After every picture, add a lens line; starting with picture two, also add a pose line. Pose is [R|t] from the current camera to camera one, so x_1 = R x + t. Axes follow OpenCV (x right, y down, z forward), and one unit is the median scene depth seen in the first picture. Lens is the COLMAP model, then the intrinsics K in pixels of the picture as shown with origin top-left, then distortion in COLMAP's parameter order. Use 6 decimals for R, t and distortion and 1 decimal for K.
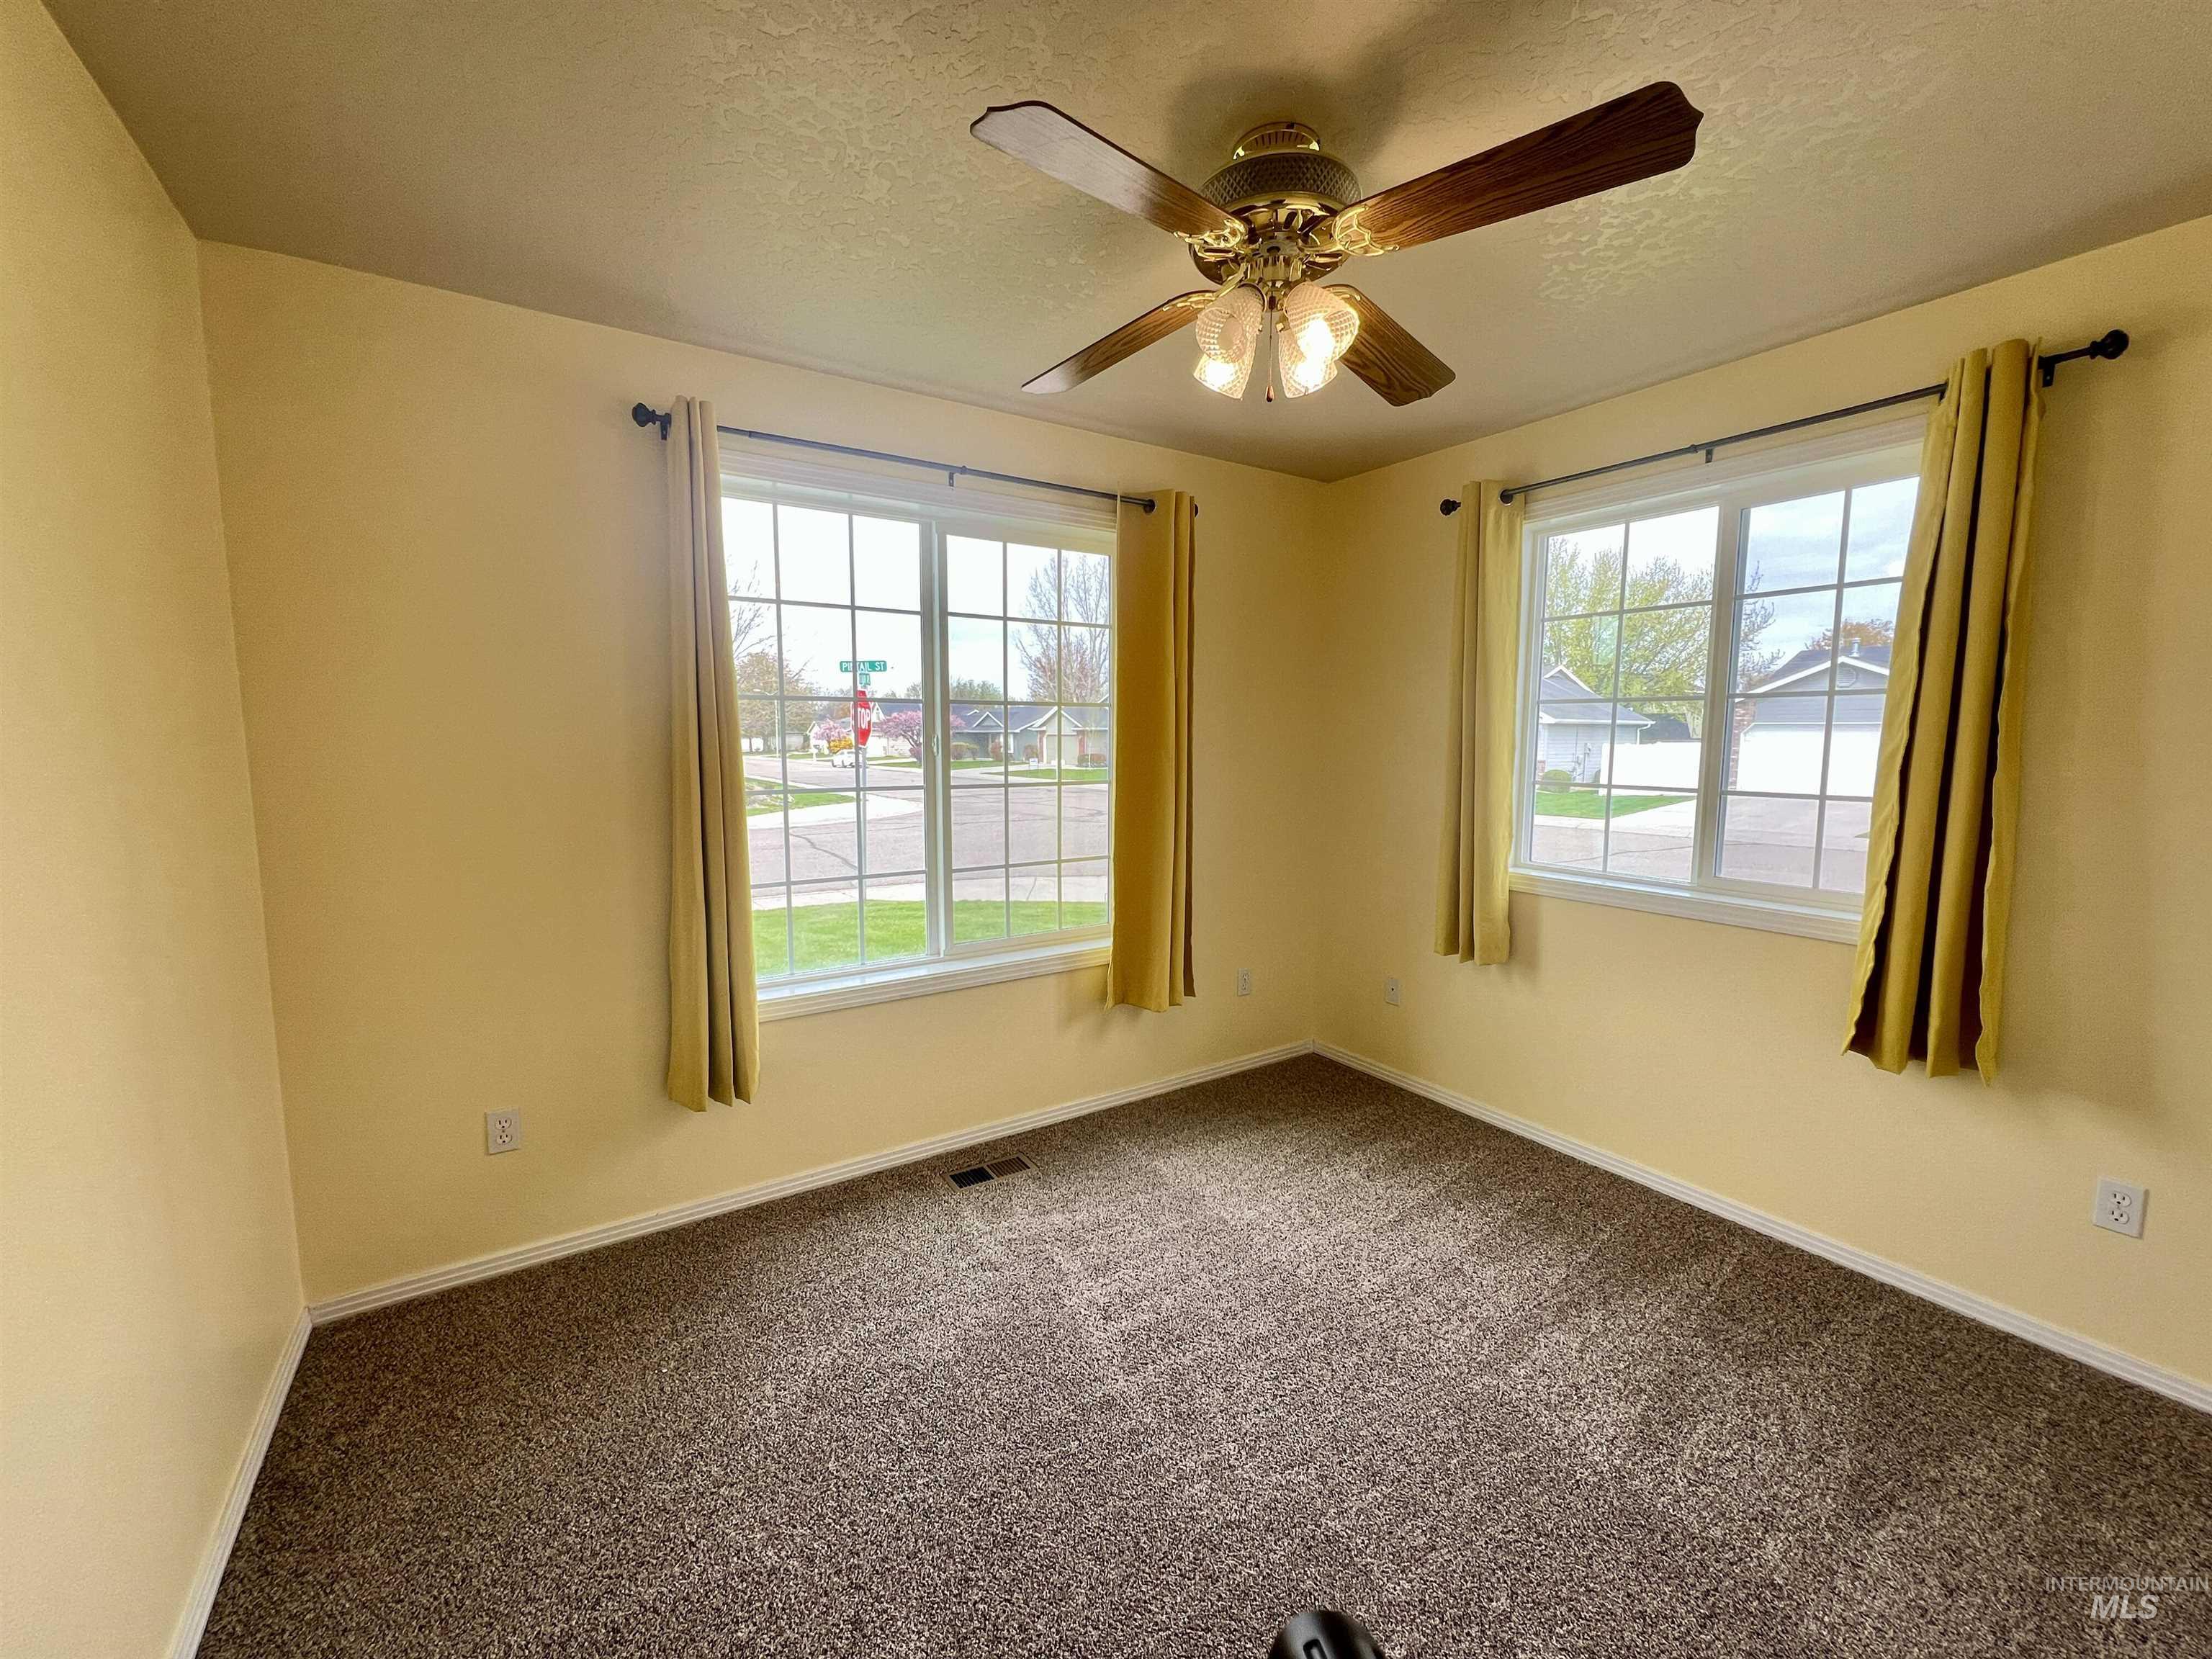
lens RADIAL K [[890.1, 0, 1095.9], [0, 890.1, 830.2], [0, 0, 1]] dist [-0.000178, 0.000062]
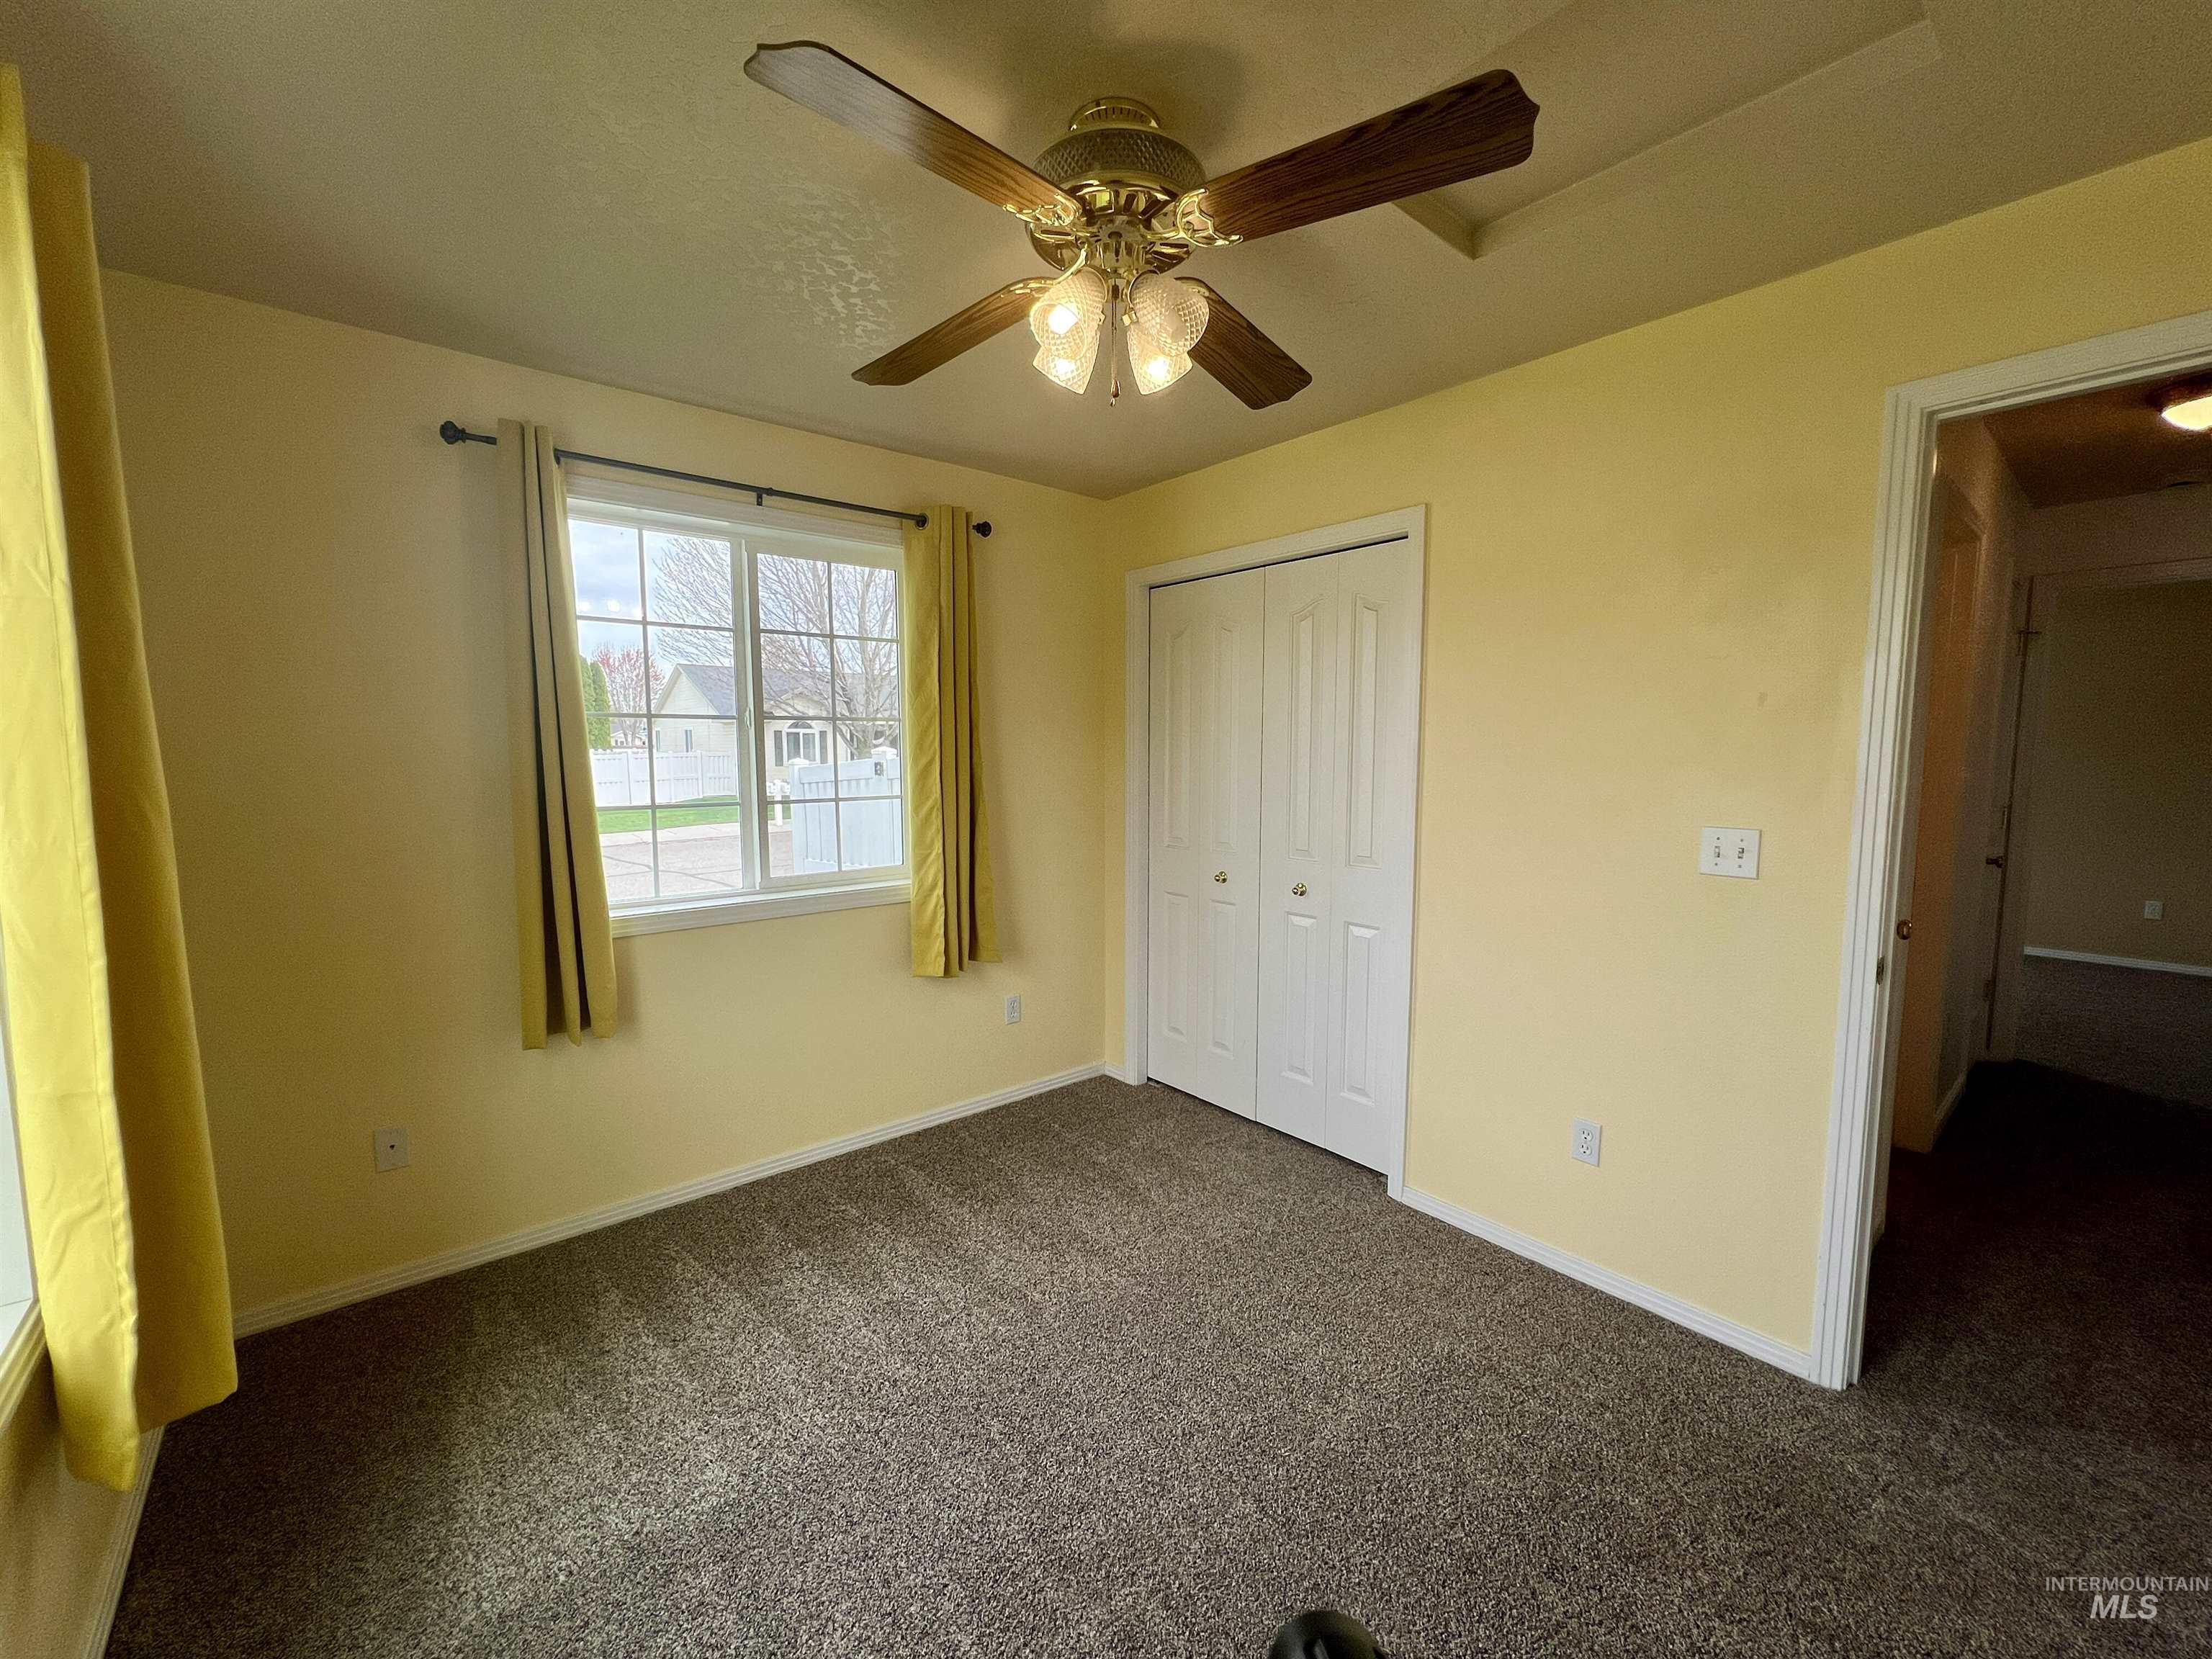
lens RADIAL K [[890.1, 0, 1095.9], [0, 890.1, 830.2], [0, 0, 1]] dist [-0.000178, 0.000062]
pose [[-0.116703, -0.091758, 0.988919, -0.510905], [0.110124, 0.988387, 0.104705, -0.088665], [-0.987043, 0.121123, -0.105243, 0.786511]]
